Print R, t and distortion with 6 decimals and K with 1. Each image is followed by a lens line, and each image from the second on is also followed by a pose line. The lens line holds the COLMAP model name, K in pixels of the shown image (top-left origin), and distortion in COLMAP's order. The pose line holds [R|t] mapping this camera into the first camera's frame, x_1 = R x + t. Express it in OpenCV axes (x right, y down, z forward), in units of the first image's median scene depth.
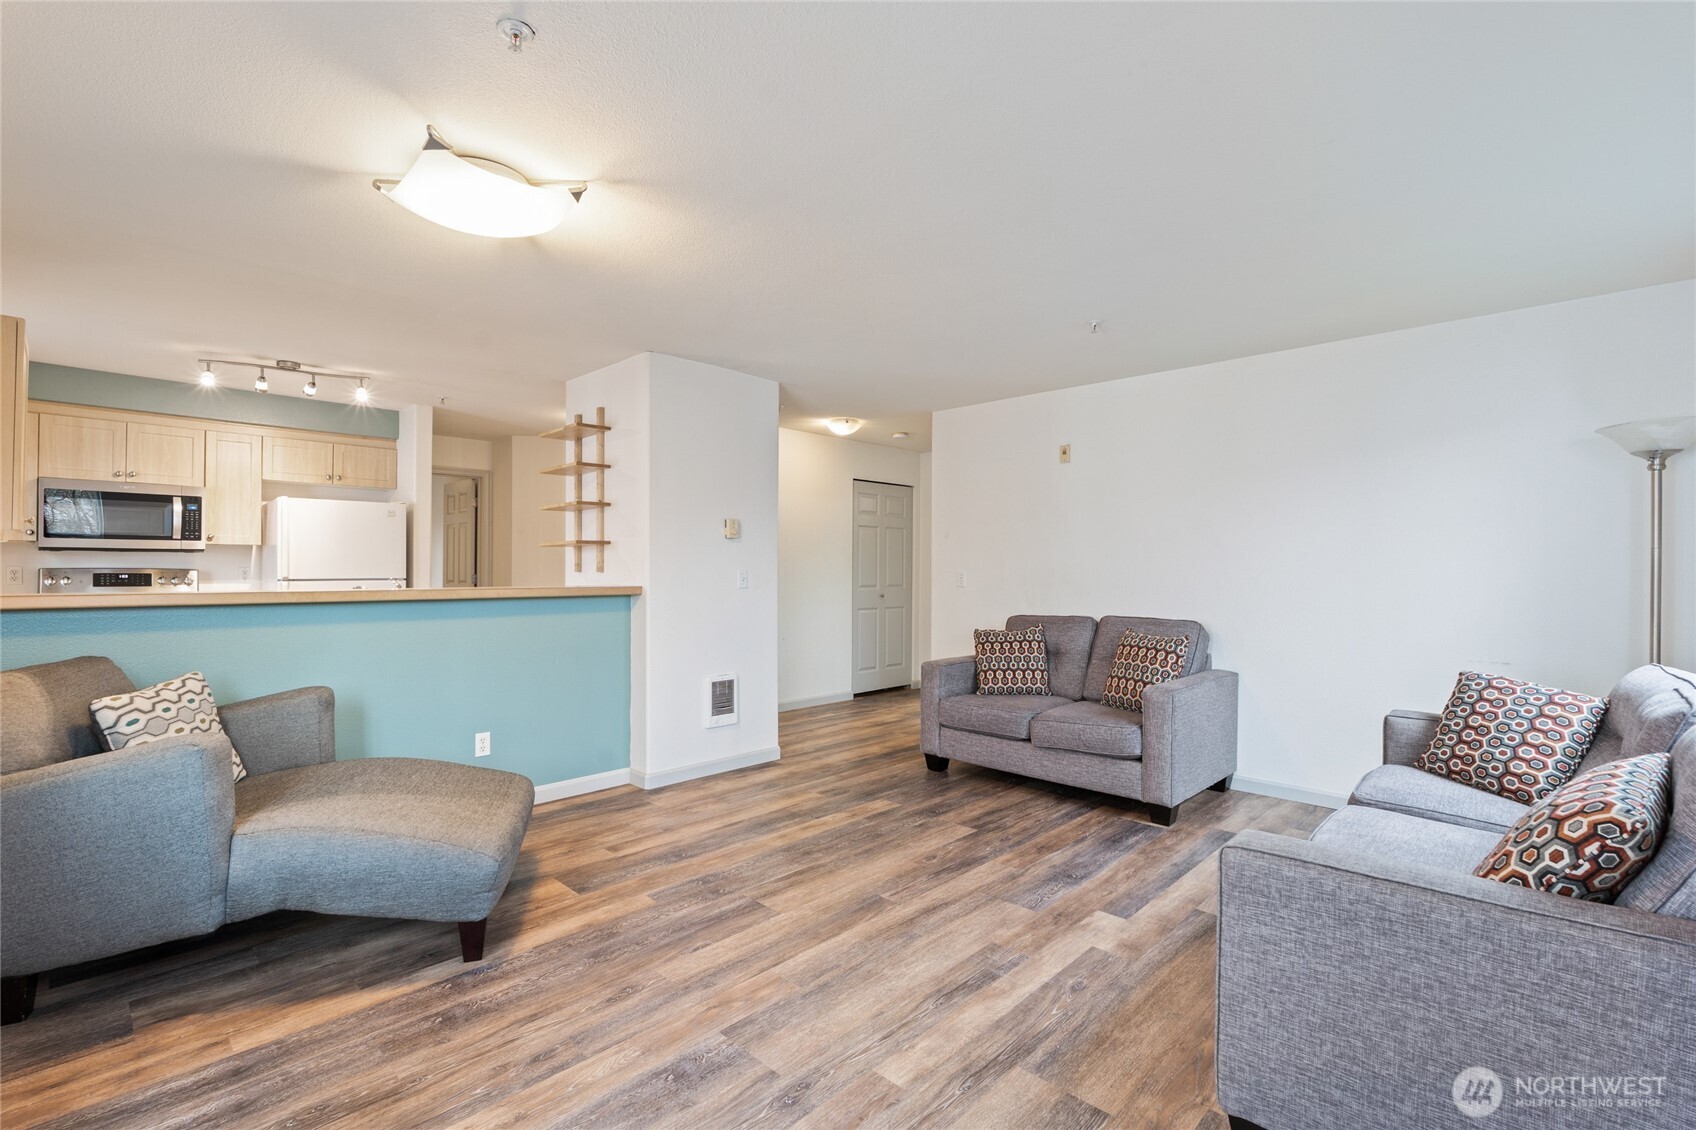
lens RADIAL K [[752.5, 0, 841.8], [0, 752.5, 563.8], [0, 0, 1]] dist [-0.010701, 0.001340]
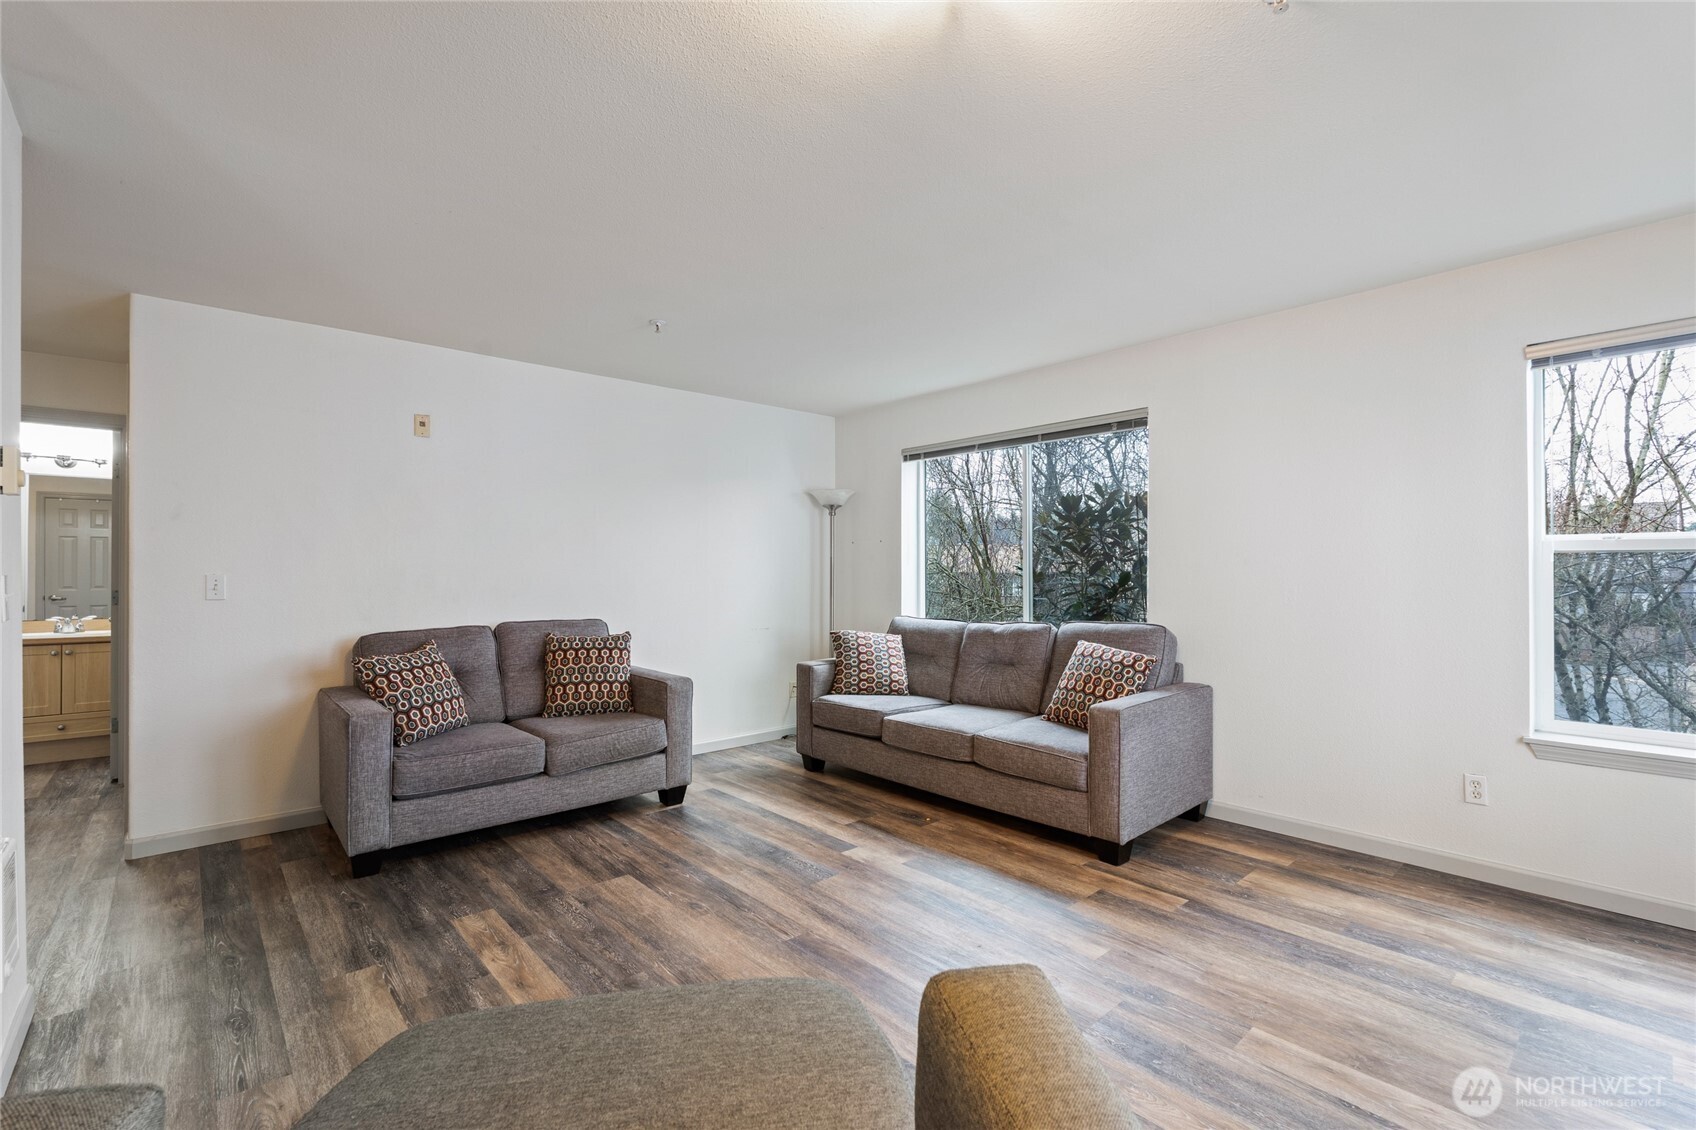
lens RADIAL K [[752.5, 0, 850.1], [0, 752.5, 563.9], [0, 0, 1]] dist [-0.010701, 0.001340]
pose [[0.067204, 0.003871, 0.997732, -0.659275], [-0.004471, 0.999984, -0.003579, 0.001835], [-0.997729, -0.004221, 0.067220, 0.692623]]
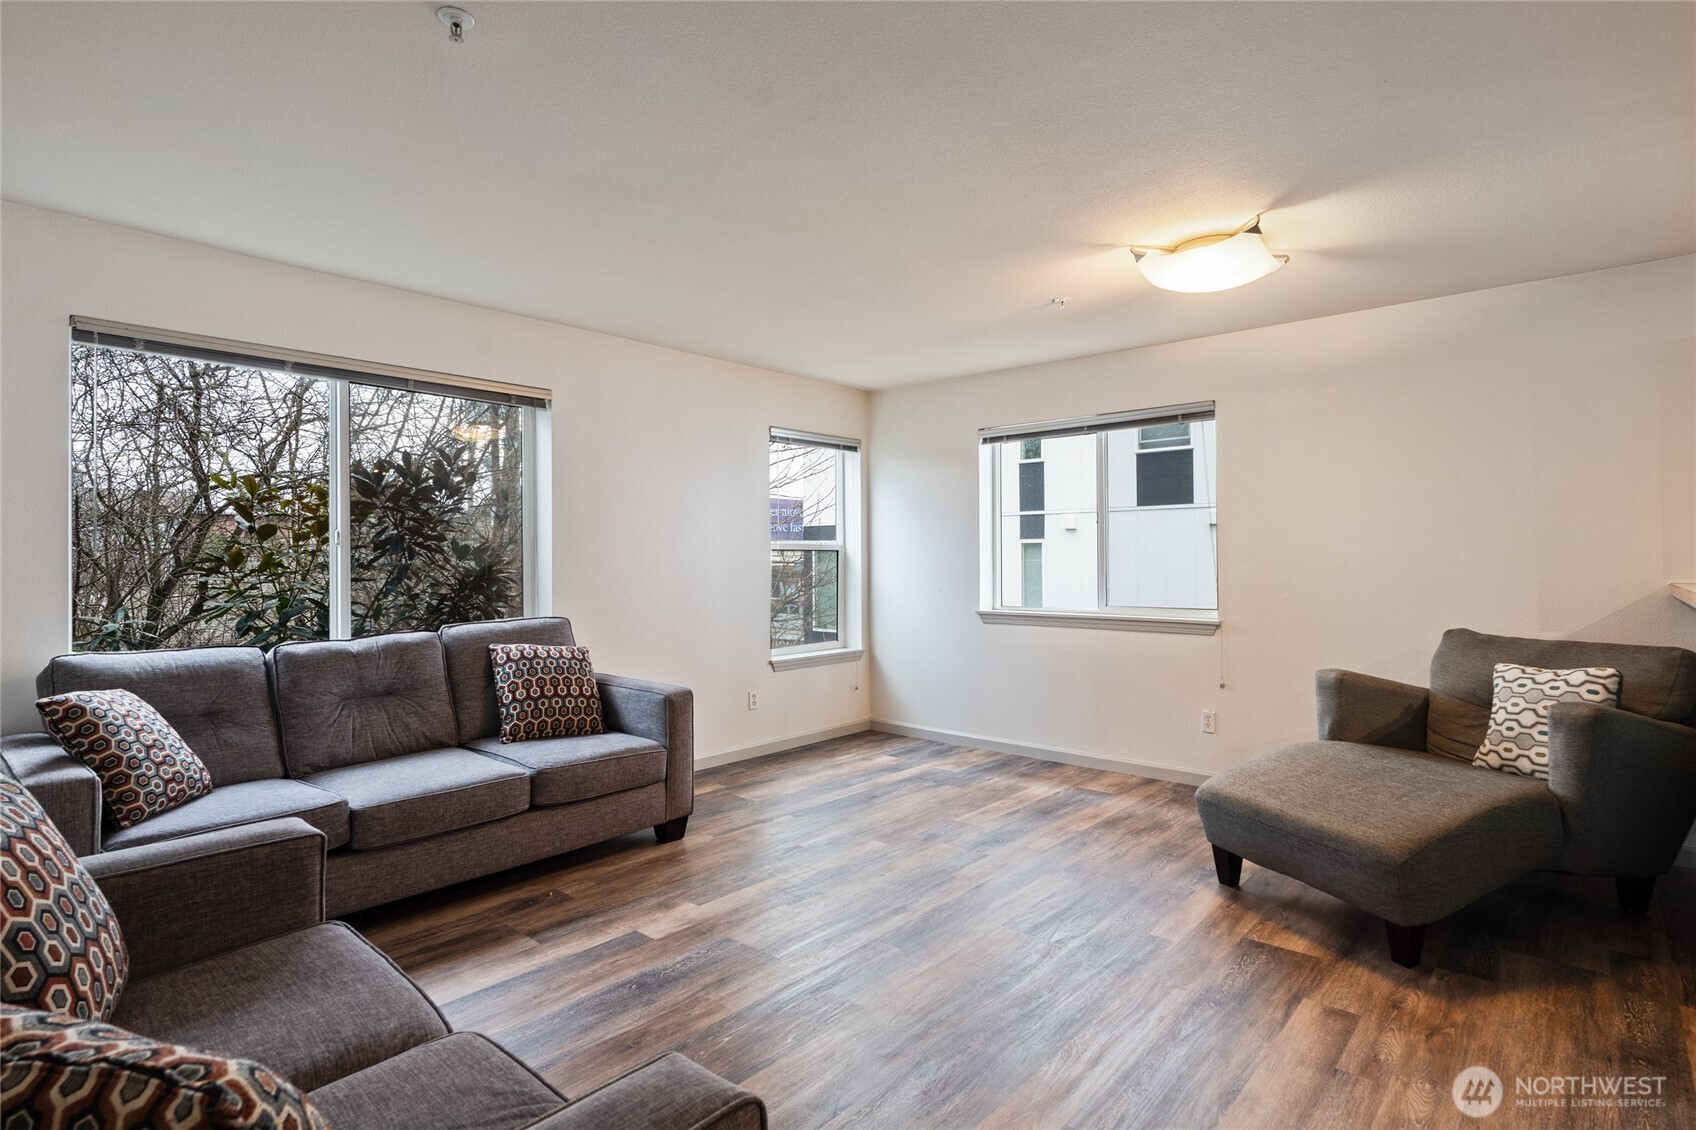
lens RADIAL K [[862.9, 0, 853.6], [0, 862.9, 554.1], [0, 0, 1]] dist [0.004102, -0.002332]
pose [[-0.998379, -0.001962, -0.056883, 0.125839], [-0.001265, 0.999924, -0.012289, 0.010709], [0.056902, -0.012197, -0.998305, 1.567125]]
